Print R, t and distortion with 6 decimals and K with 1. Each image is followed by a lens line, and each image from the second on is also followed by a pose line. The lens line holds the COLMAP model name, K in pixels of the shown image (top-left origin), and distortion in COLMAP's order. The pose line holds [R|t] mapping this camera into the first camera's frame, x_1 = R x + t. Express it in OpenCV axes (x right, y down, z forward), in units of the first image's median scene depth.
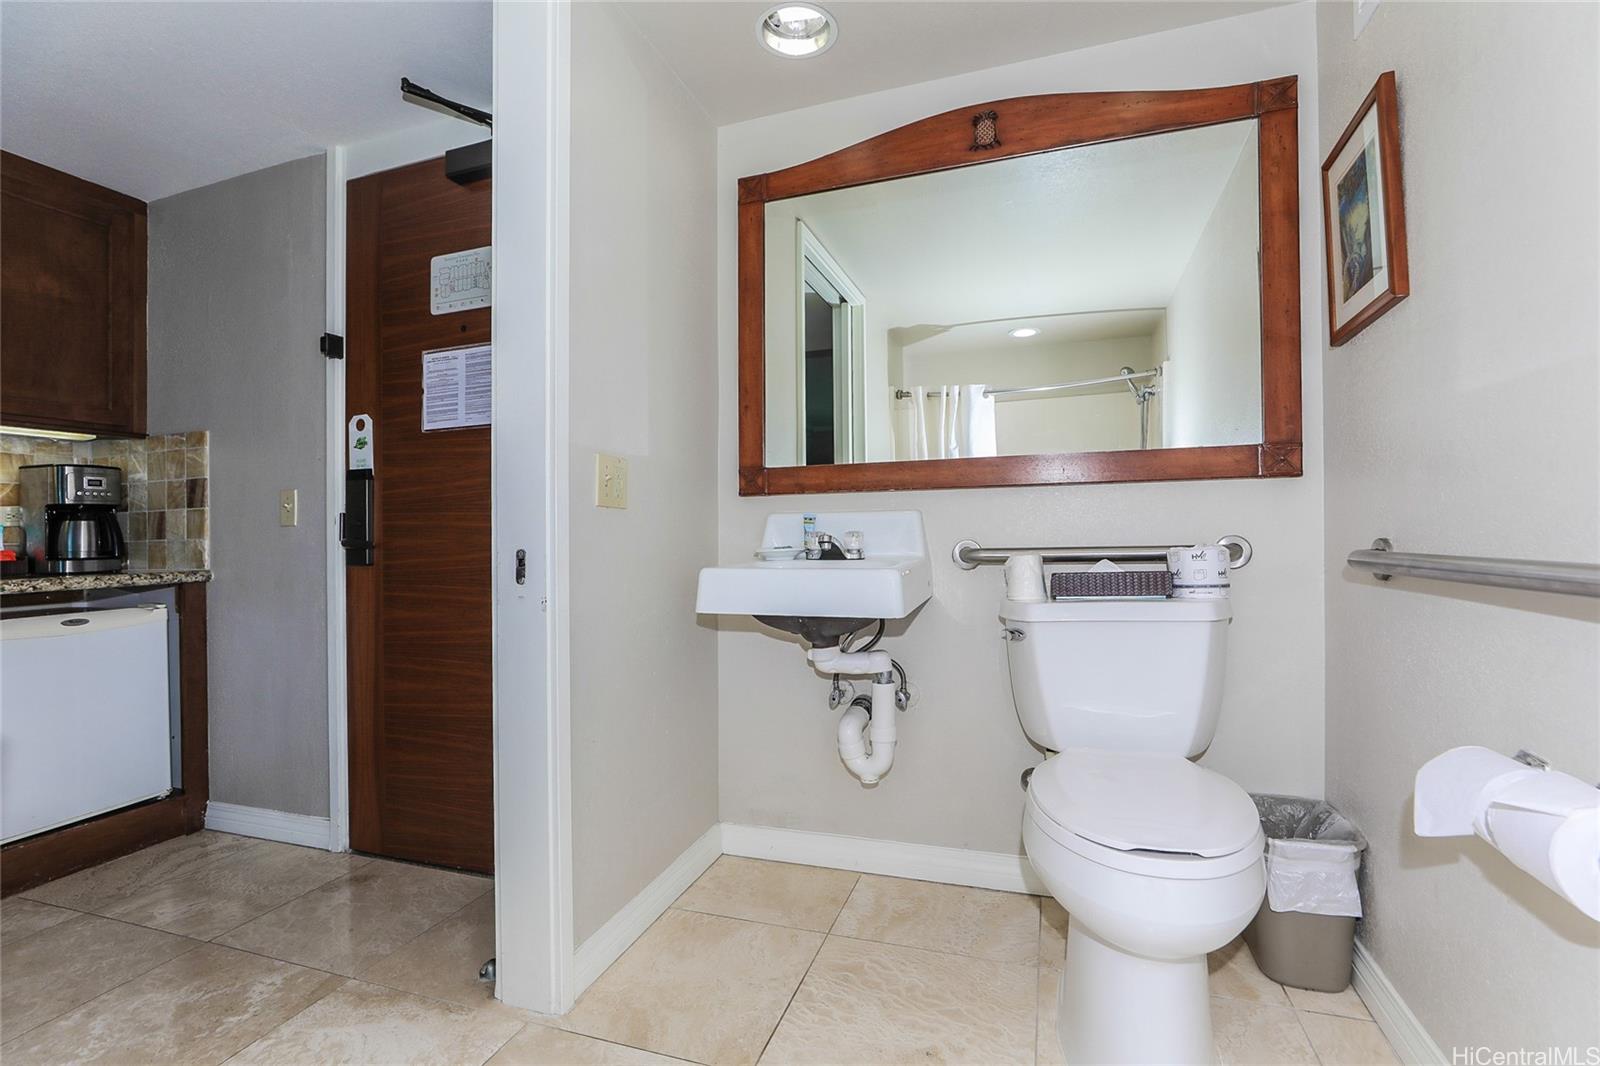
lens RADIAL K [[756.9, 0, 800.0], [0, 756.9, 533.0], [0, 0, 1]] dist [-0.000417, 0.000448]
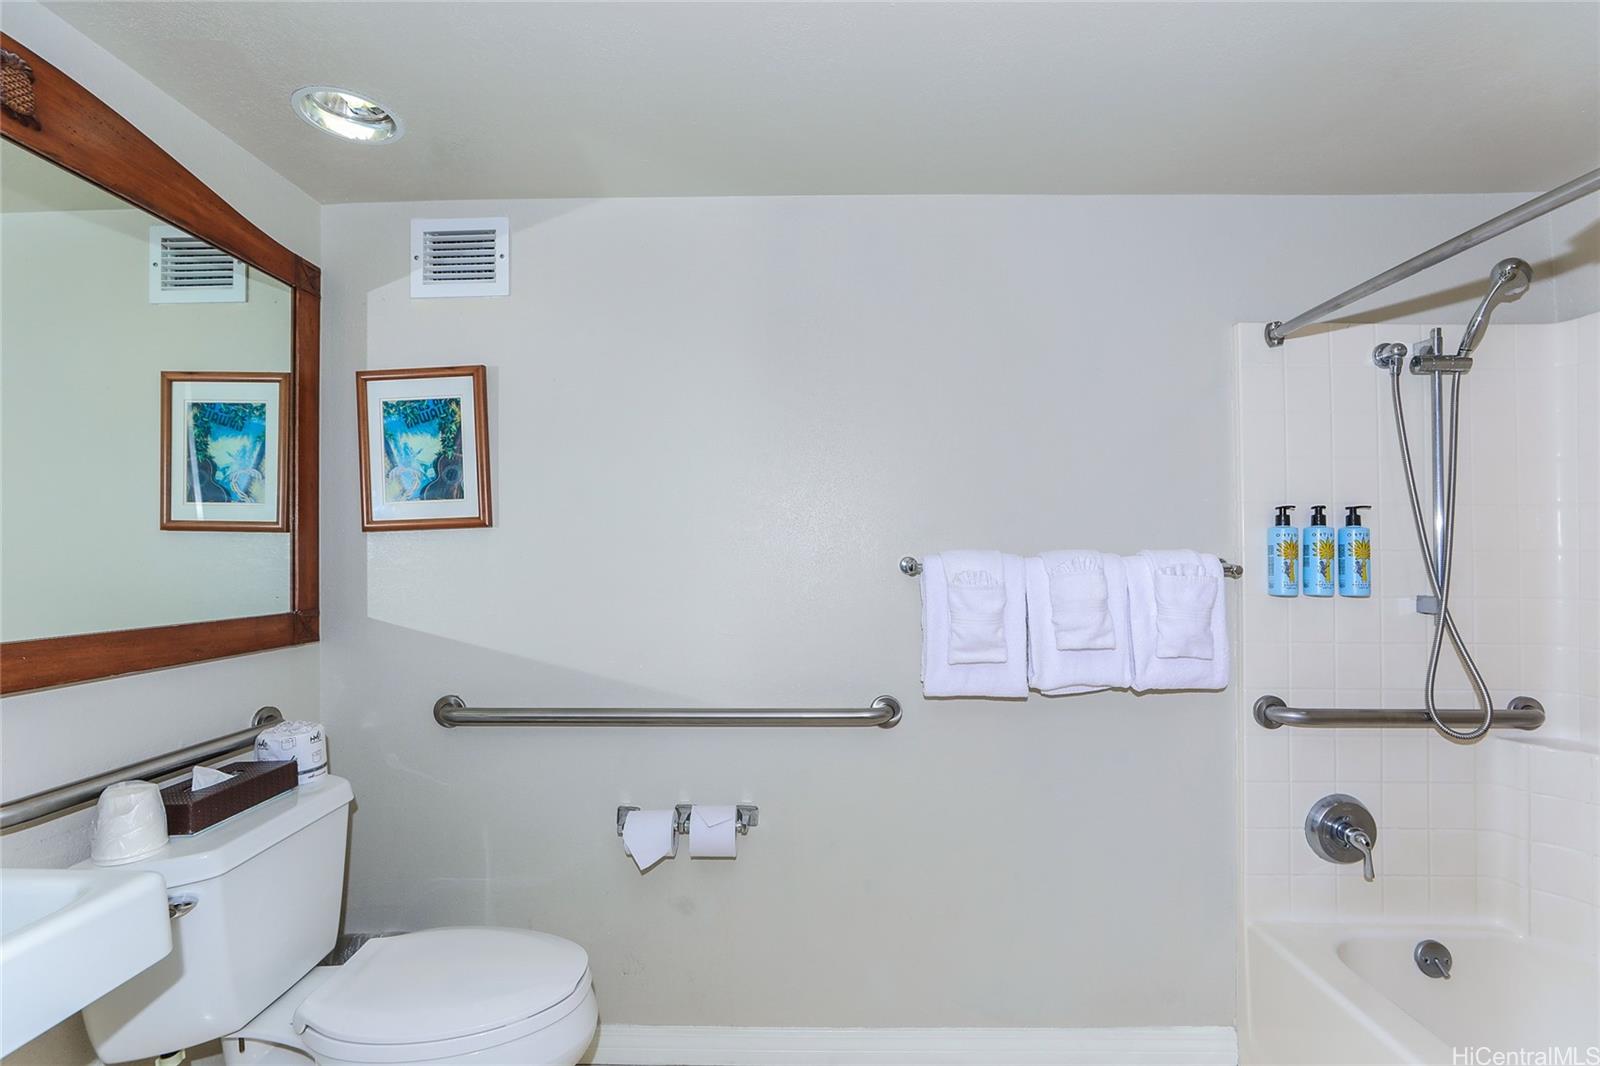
lens RADIAL K [[756.9, 0, 800.0], [0, 756.9, 533.0], [0, 0, 1]] dist [-0.000417, 0.000448]
pose [[-0.318634, 0.036416, 0.947178, -0.576085], [-0.001352, 0.999243, -0.038872, -0.186715], [-0.947877, -0.013667, -0.318344, 0.692068]]
